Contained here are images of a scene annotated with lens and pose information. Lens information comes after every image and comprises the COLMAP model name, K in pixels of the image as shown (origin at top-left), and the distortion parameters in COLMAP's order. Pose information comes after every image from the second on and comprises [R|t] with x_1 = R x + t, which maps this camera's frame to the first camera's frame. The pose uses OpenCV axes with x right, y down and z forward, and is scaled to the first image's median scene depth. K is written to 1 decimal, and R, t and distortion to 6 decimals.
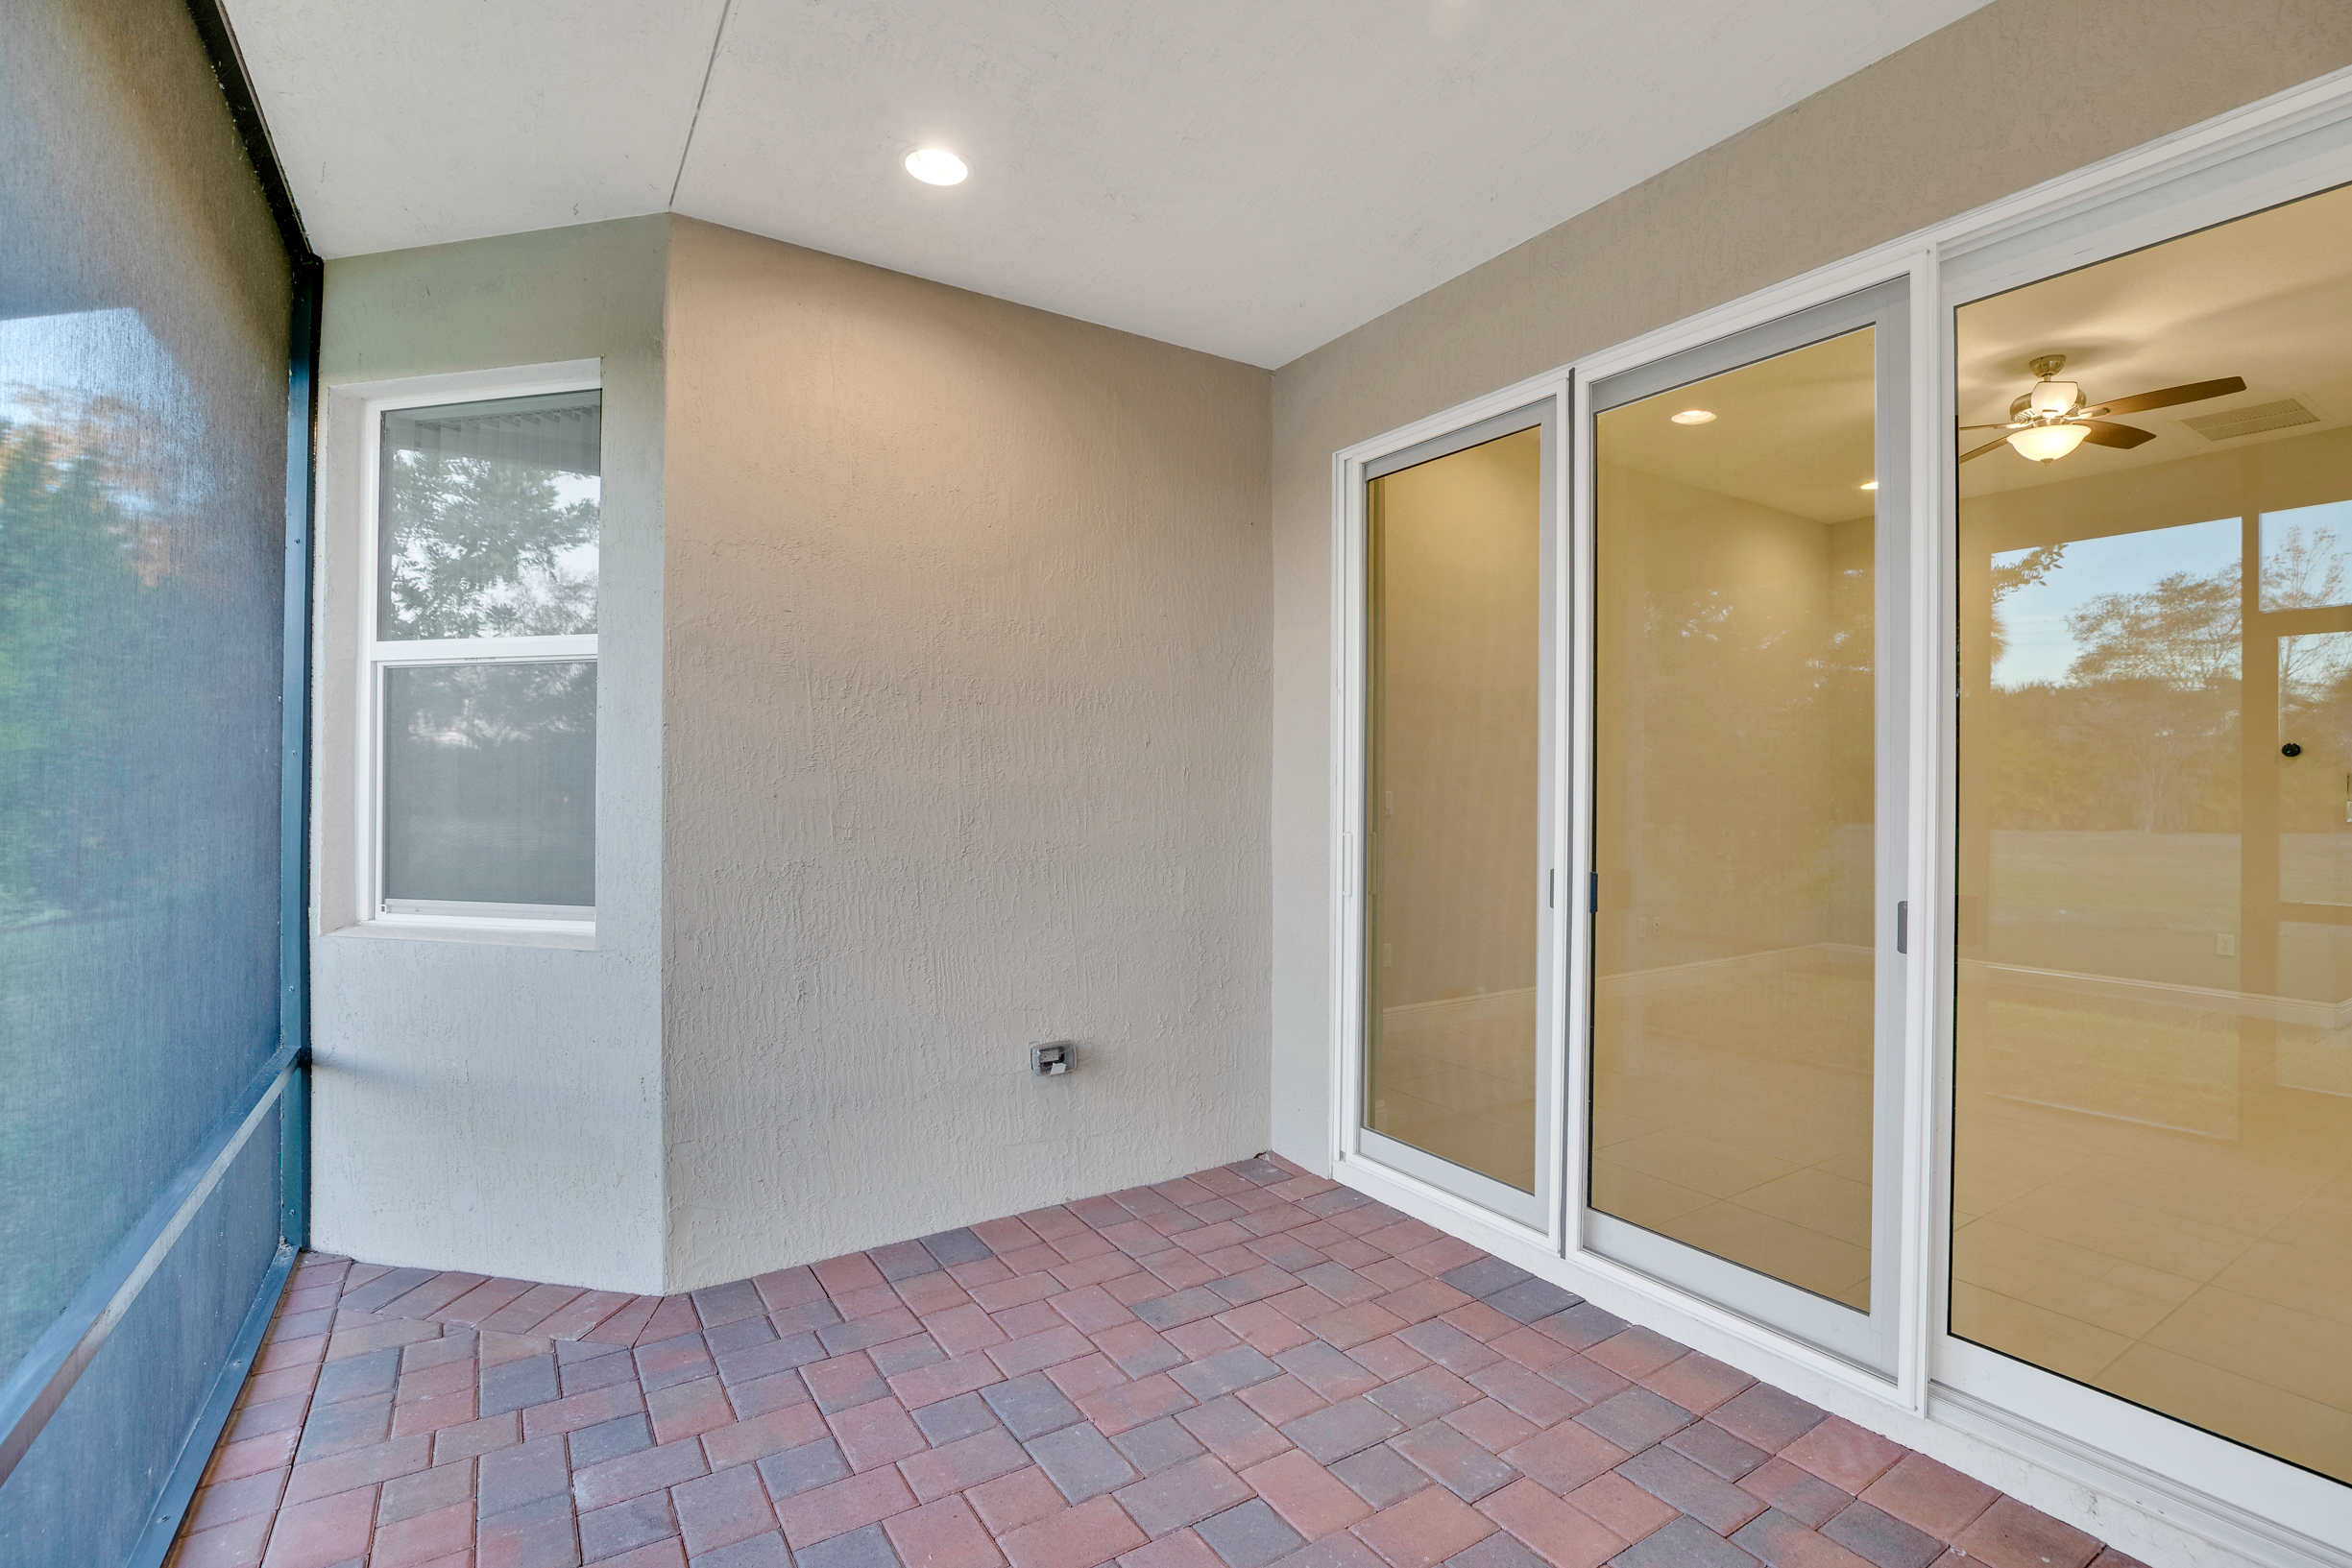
lens RADIAL K [[1068.9, 0, 1187.5], [0, 1068.9, 784.7], [0, 0, 1]] dist [-0.012075, 0.000432]
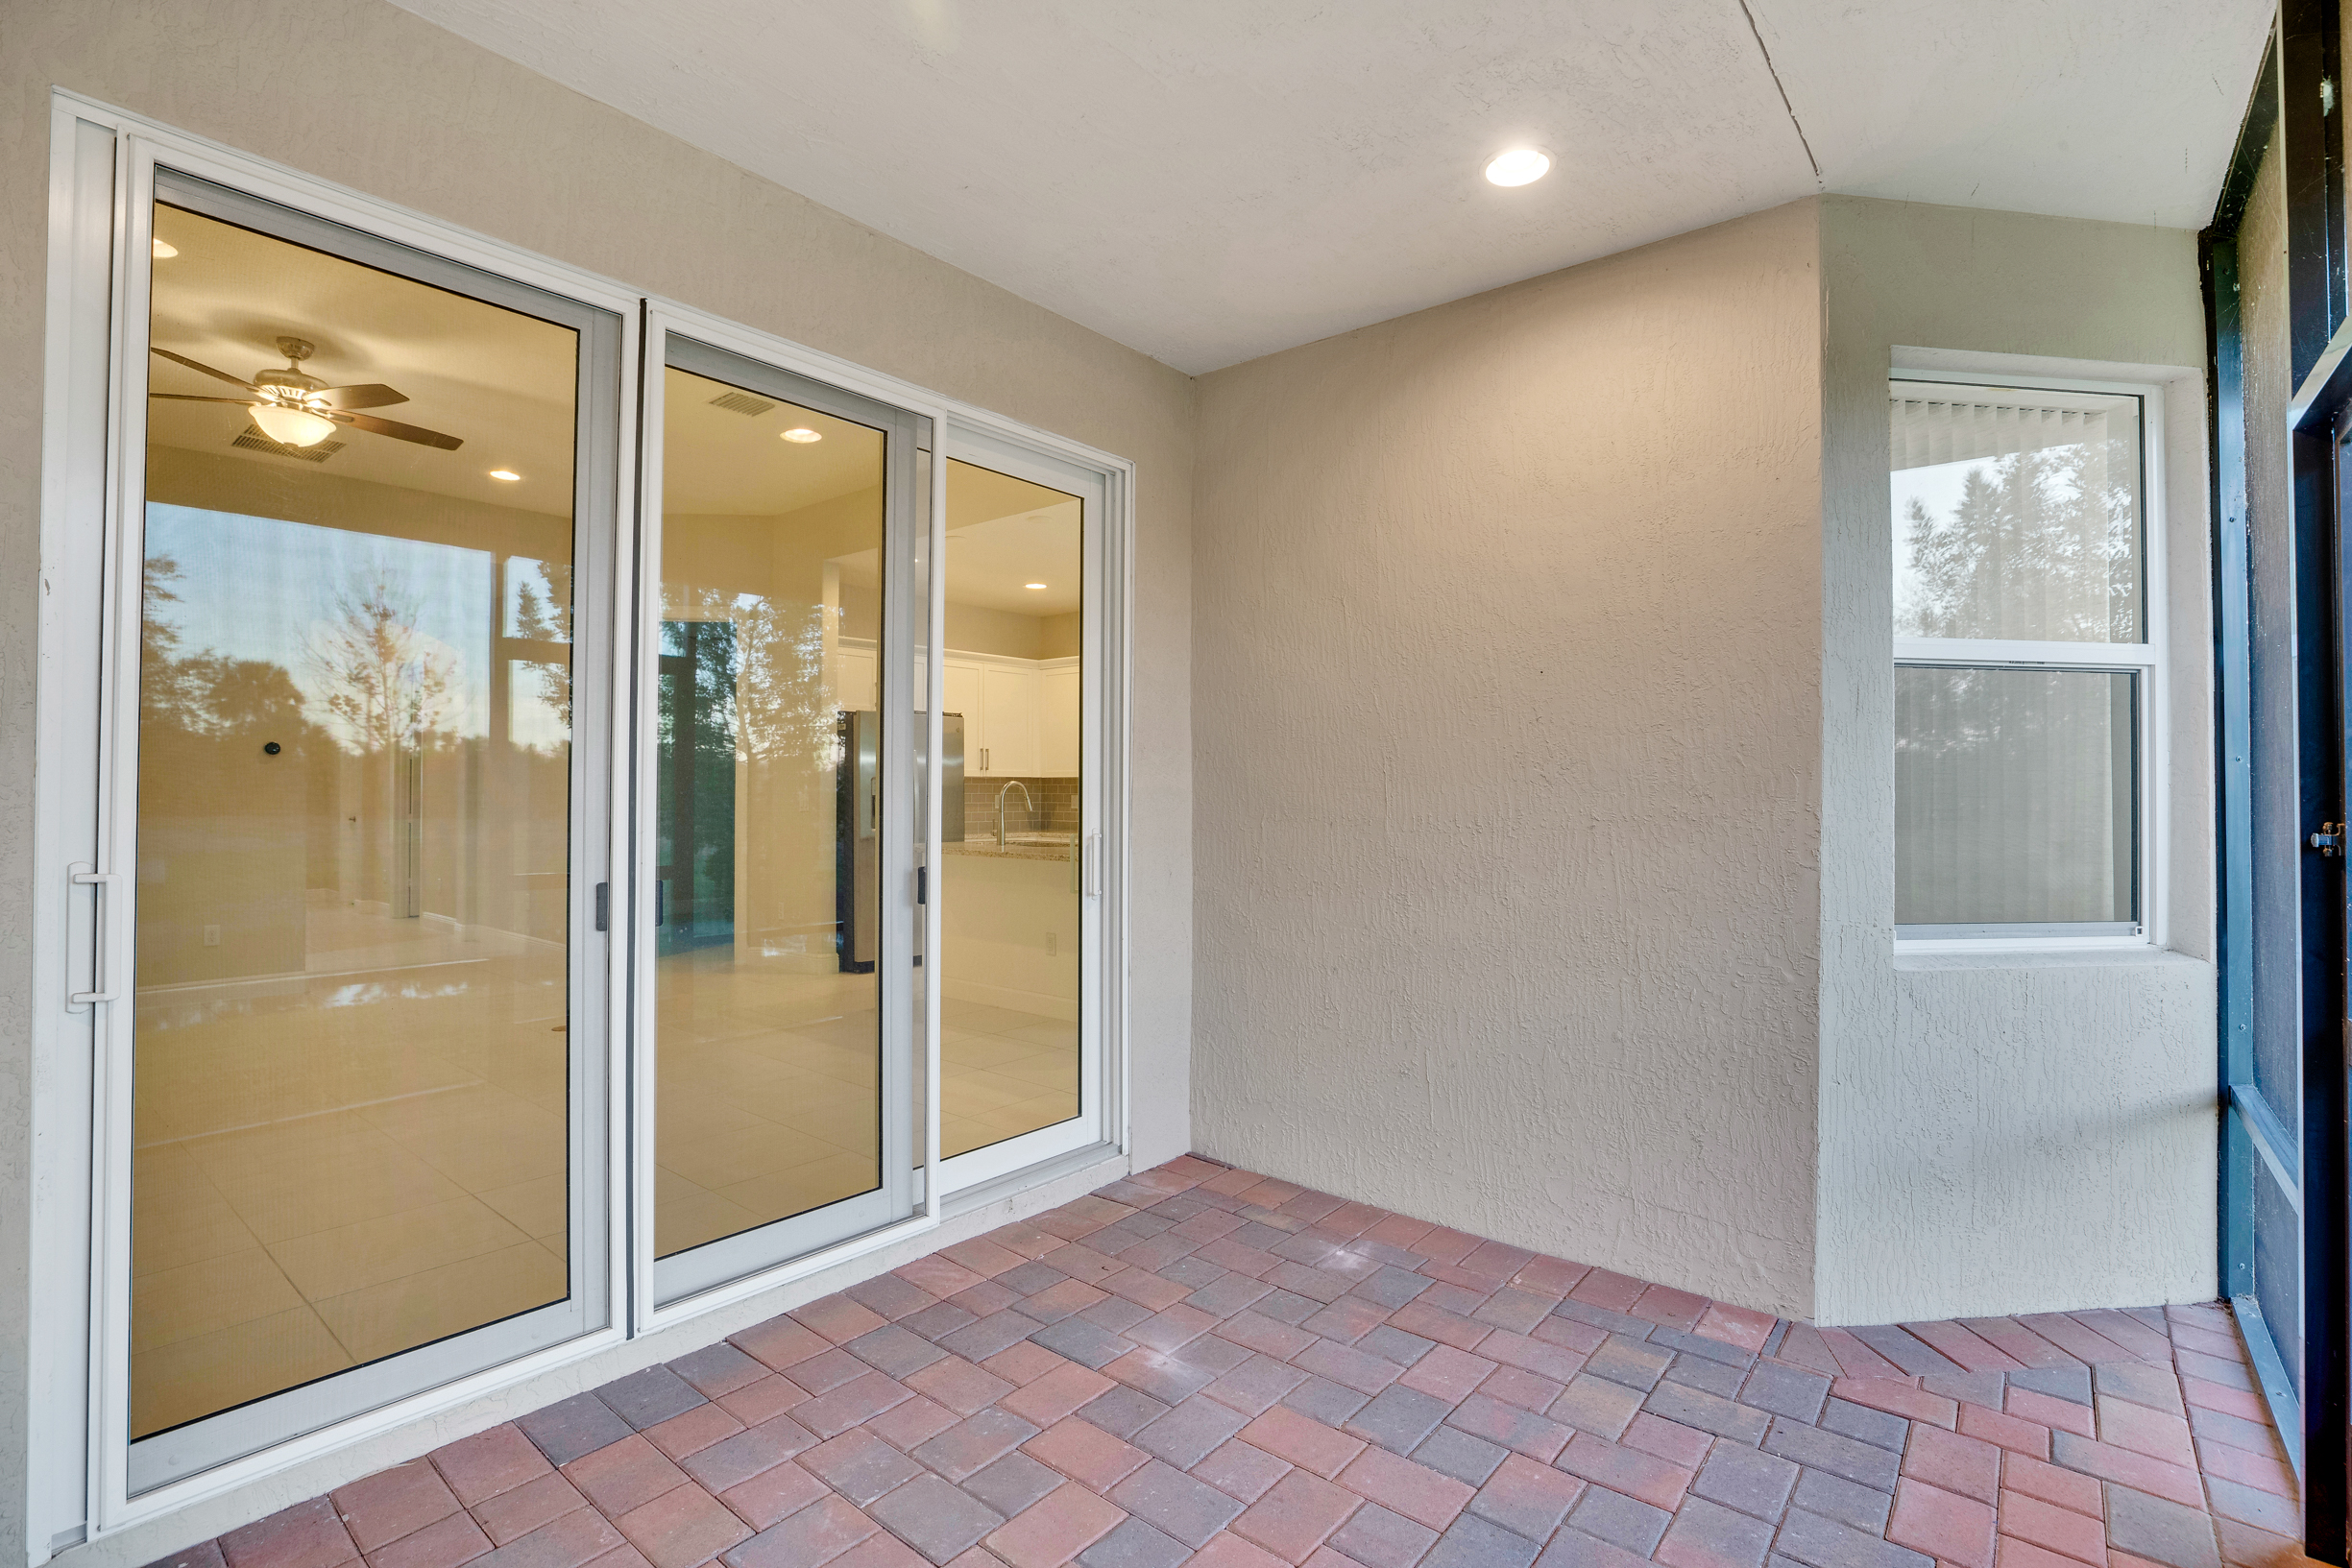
lens RADIAL K [[1068.9, 0, 1189.6], [0, 1068.9, 776.4], [0, 0, 1]] dist [-0.012075, 0.000432]
pose [[-0.289144, 0.006163, 0.957266, -0.636550], [-0.003772, 0.999964, -0.007577, 0.002567], [-0.957278, -0.005802, -0.289110, 0.890798]]
